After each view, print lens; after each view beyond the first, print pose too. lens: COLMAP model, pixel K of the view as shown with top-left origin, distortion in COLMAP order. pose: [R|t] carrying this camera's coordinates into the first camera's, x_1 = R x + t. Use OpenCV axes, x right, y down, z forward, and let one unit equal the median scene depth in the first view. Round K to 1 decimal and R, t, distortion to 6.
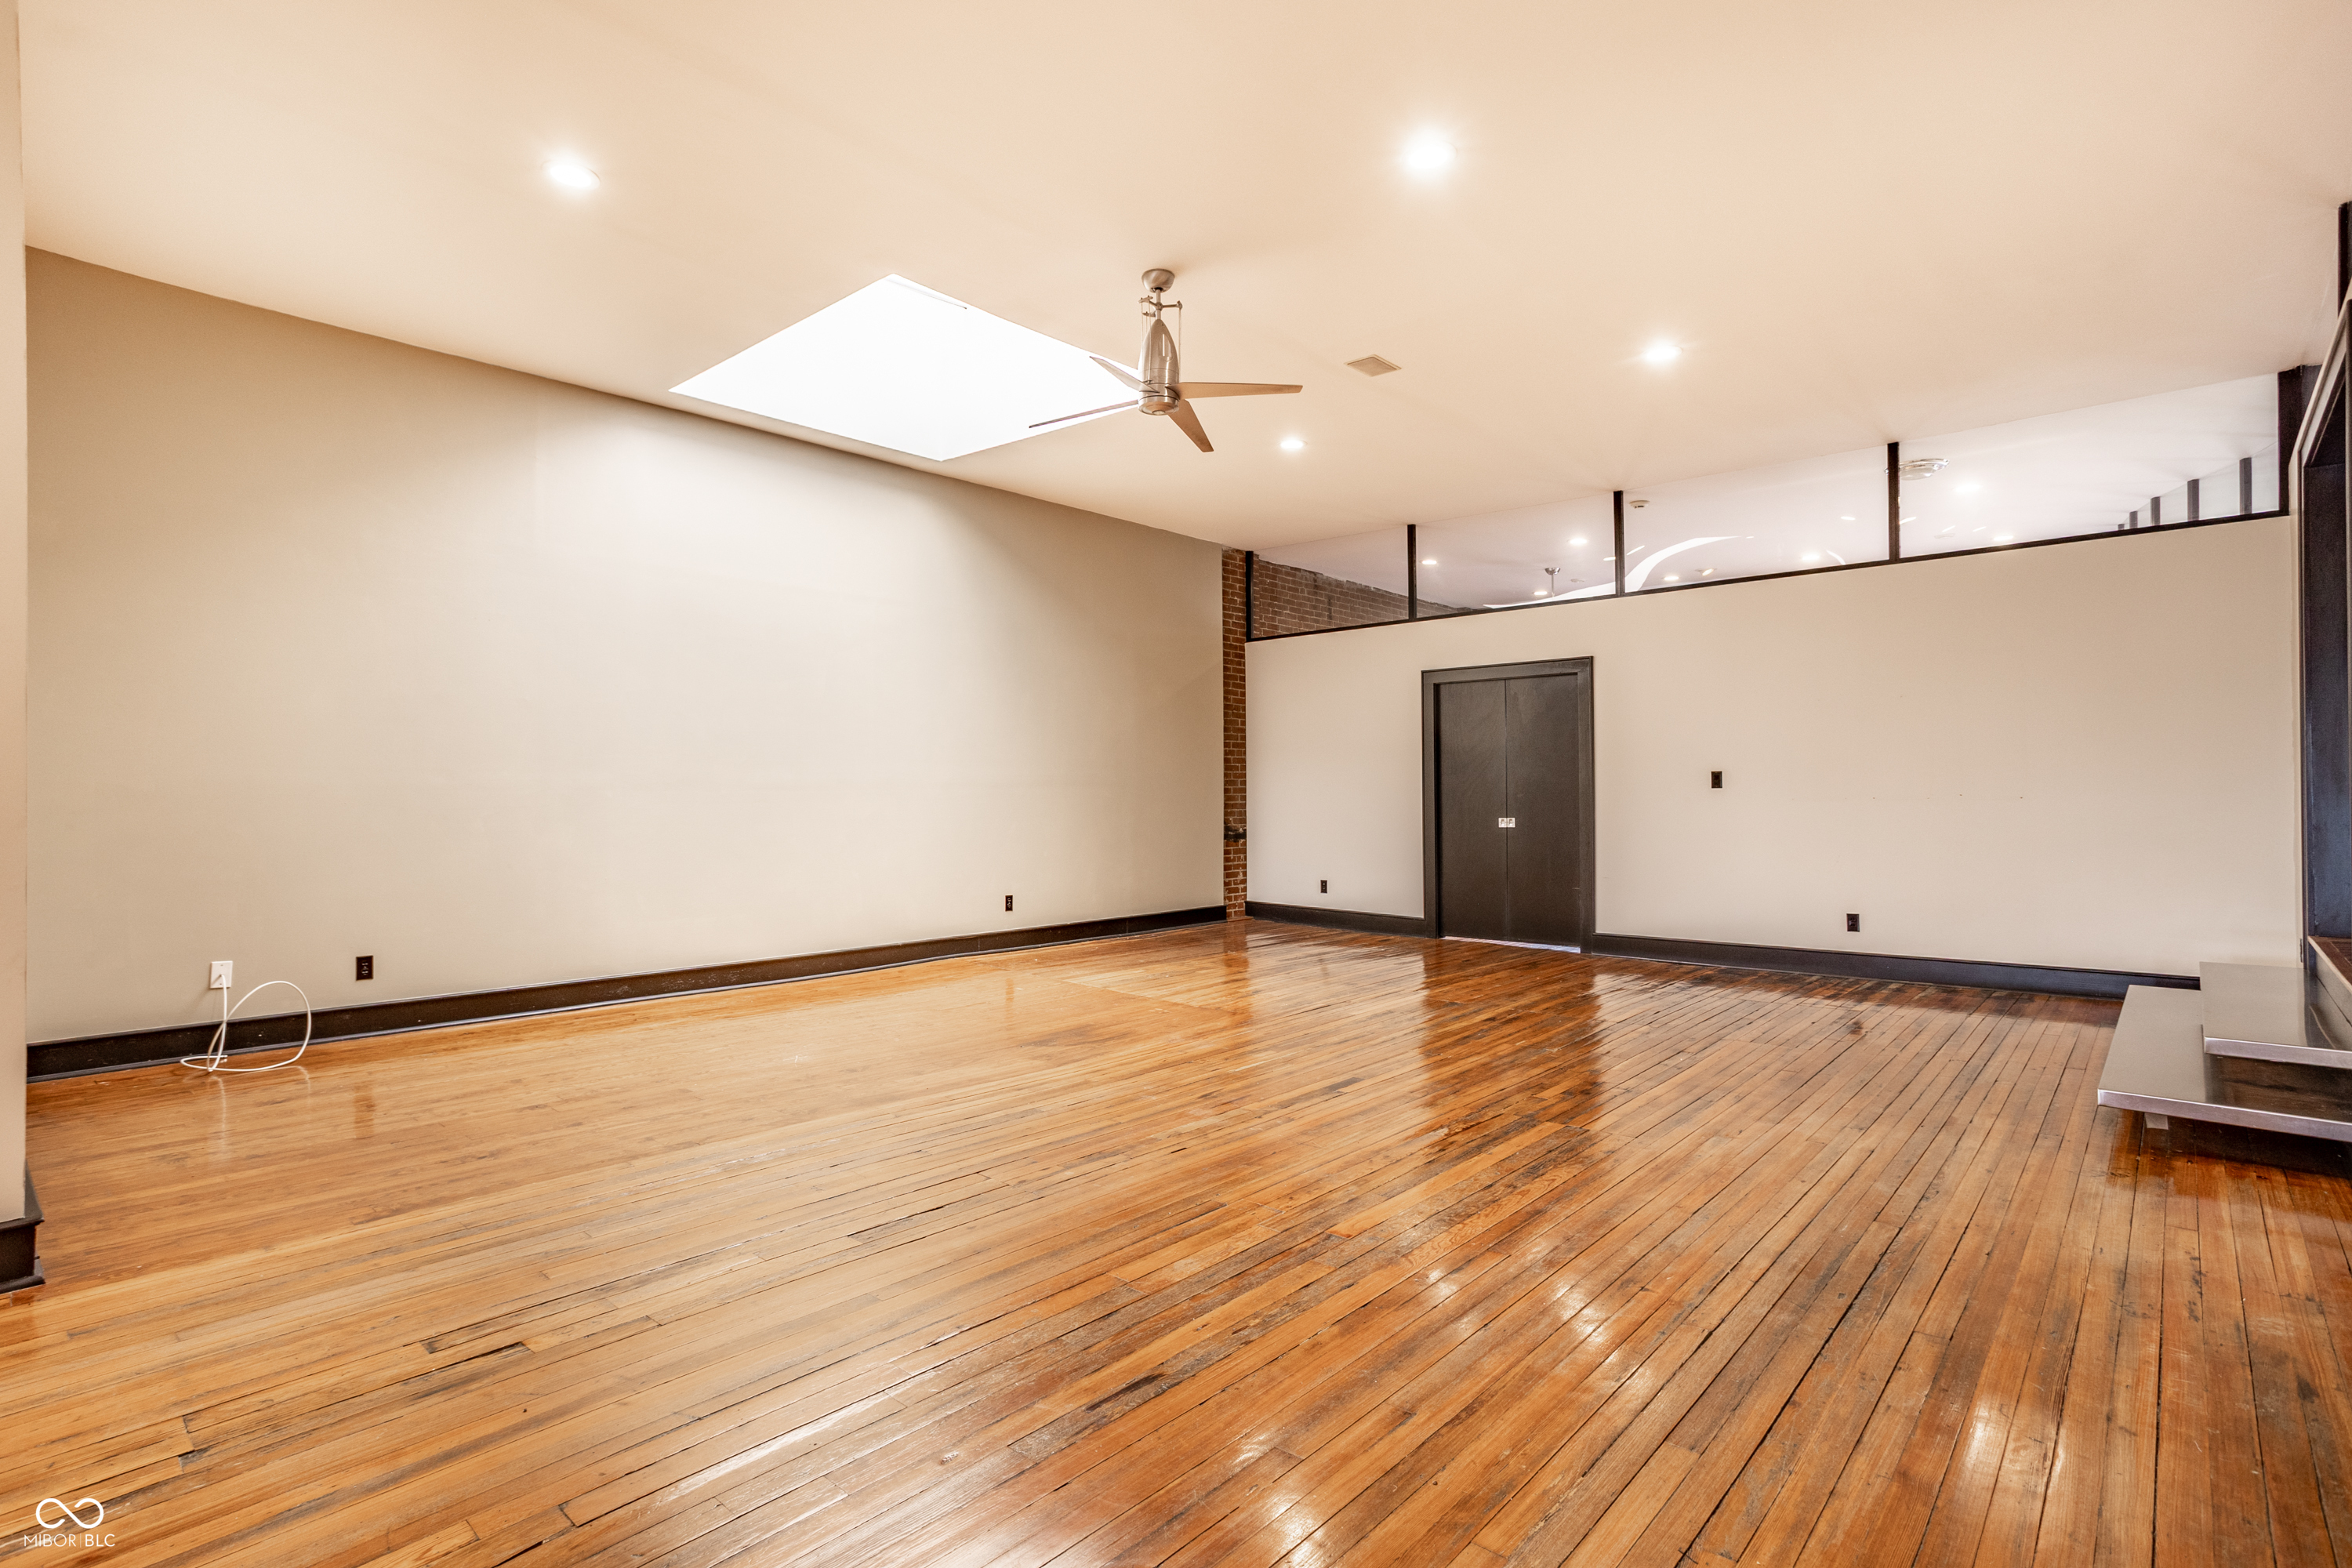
lens RADIAL K [[1135.5, 0, 1217.6], [0, 1135.5, 785.2], [0, 0, 1]] dist [-0.041817, 0.023656]
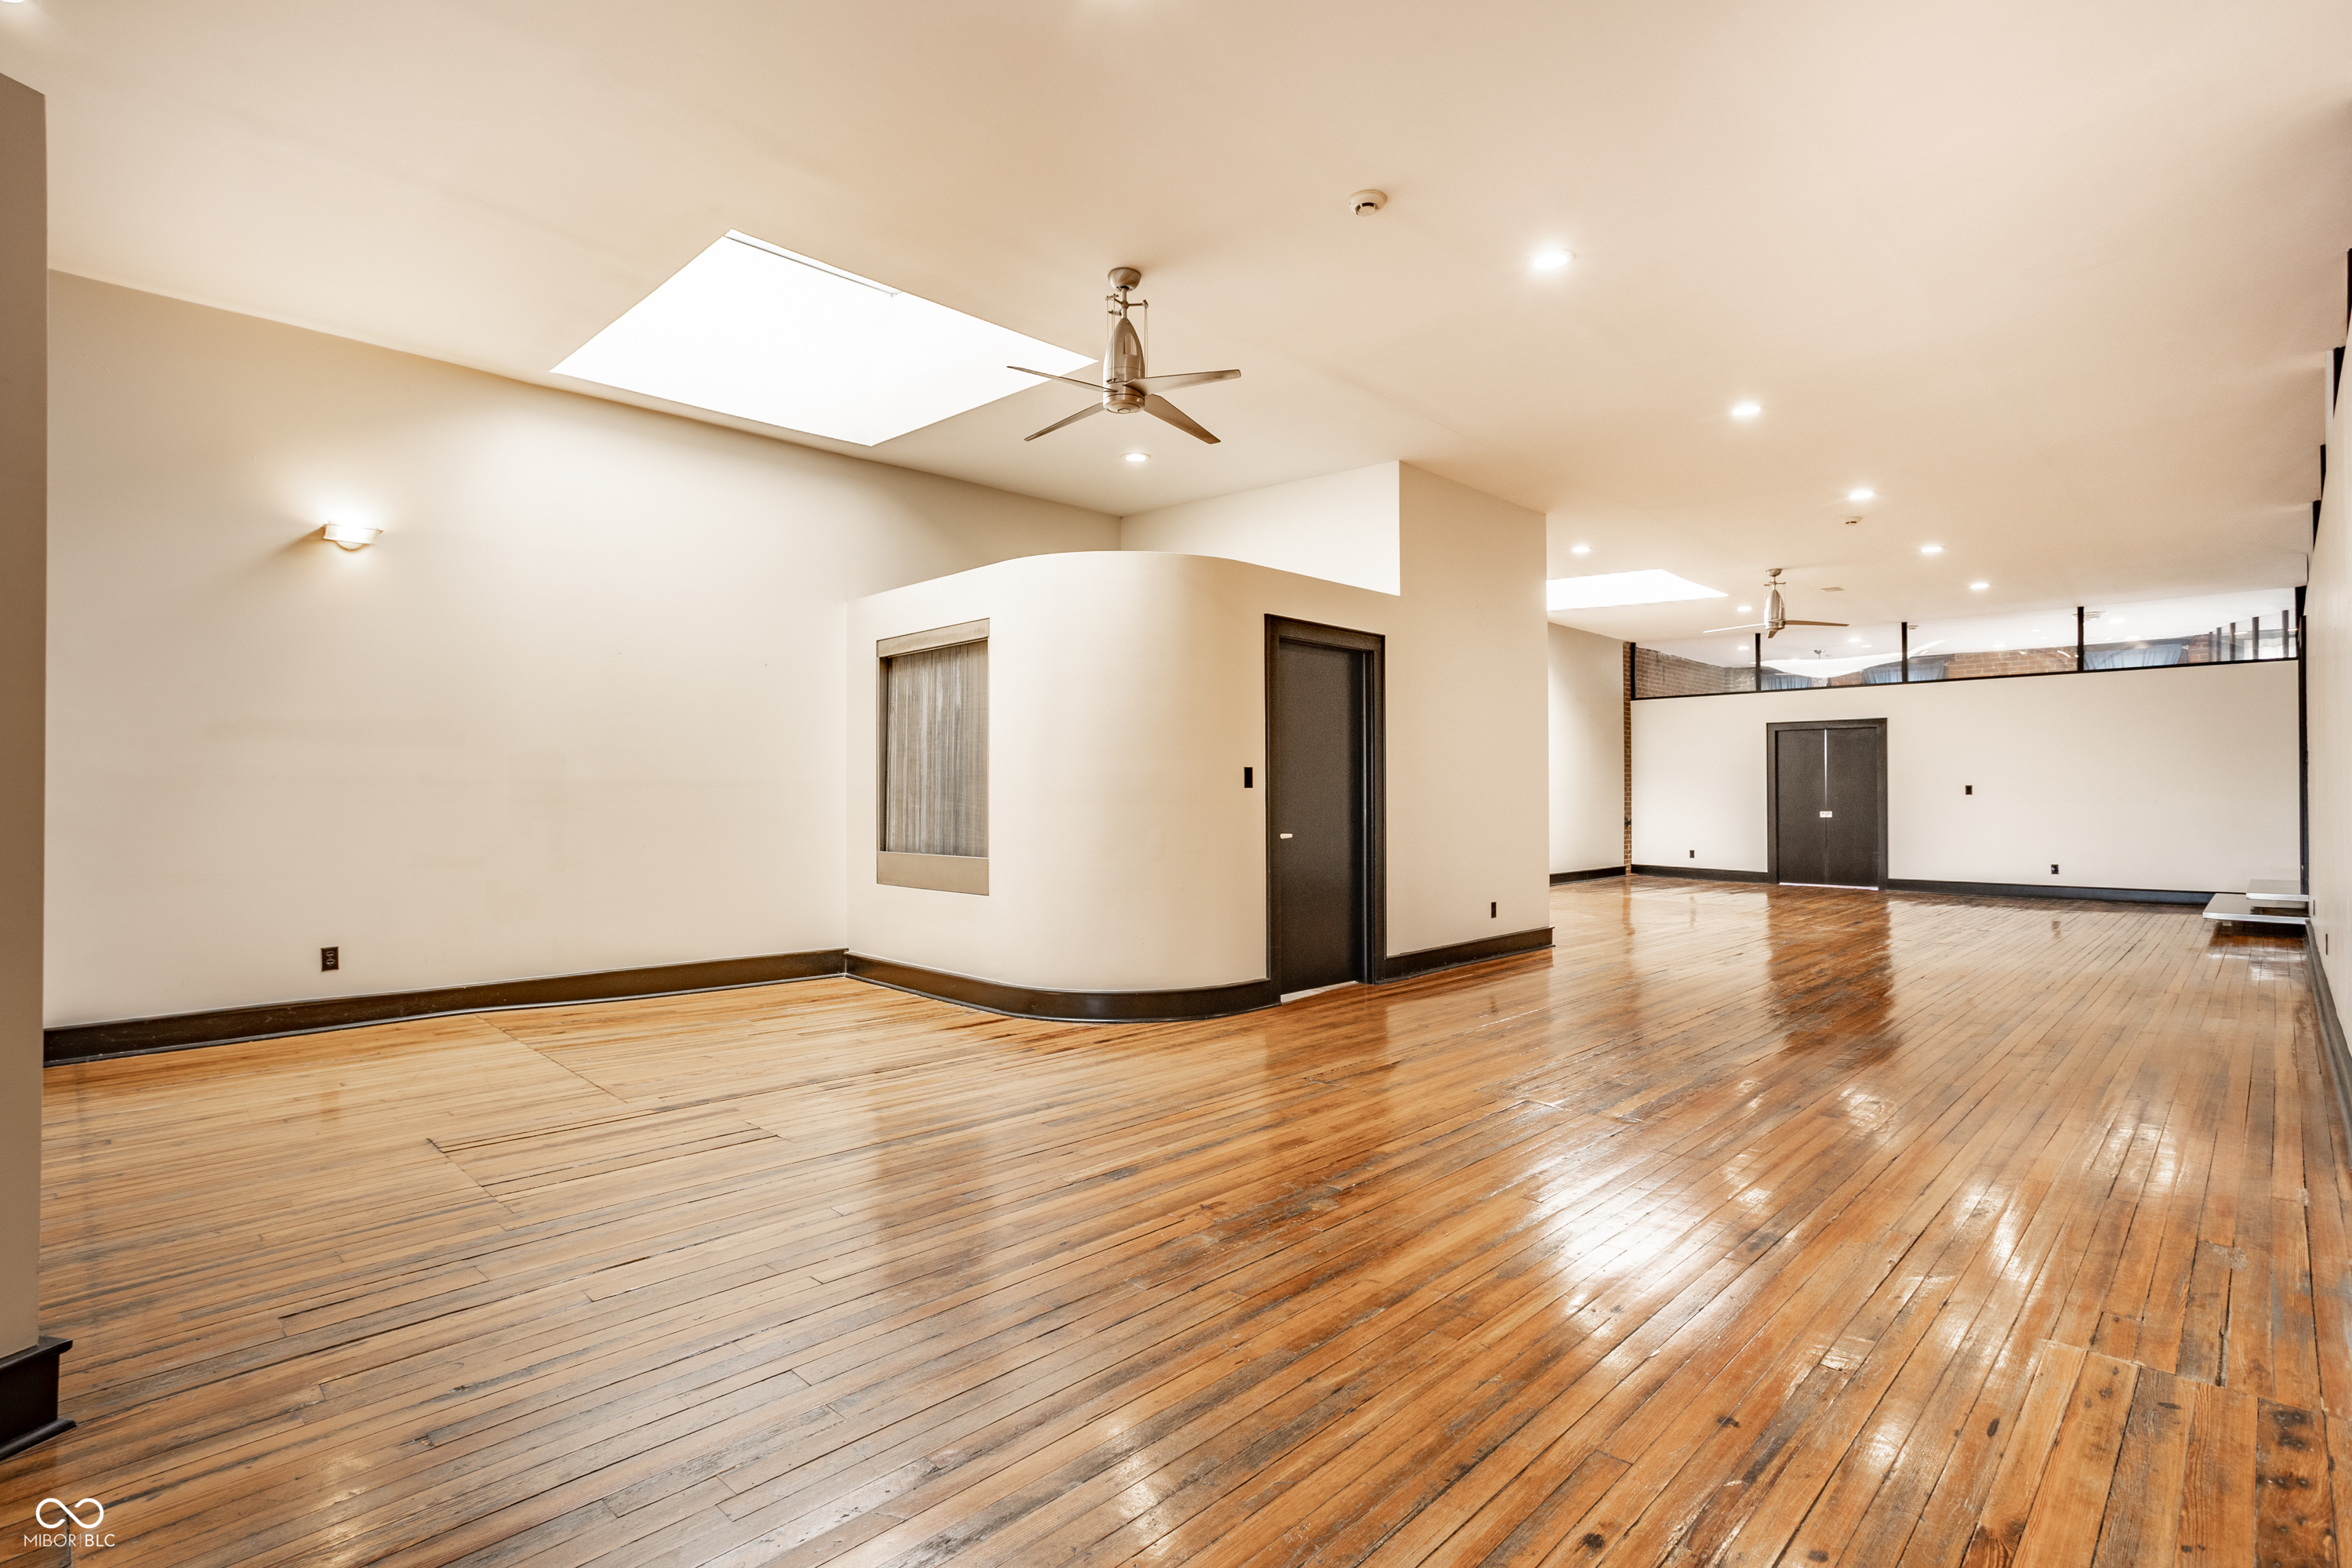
lens RADIAL K [[1135.5, 0, 1174.0], [0, 1135.5, 786.0], [0, 0, 1]] dist [-0.041817, 0.023656]
pose [[0.999802, 0.008365, -0.018068, -0.676739], [-0.008427, 0.999959, -0.003387, 0.004441], [0.018039, 0.003539, 0.999831, -0.681574]]
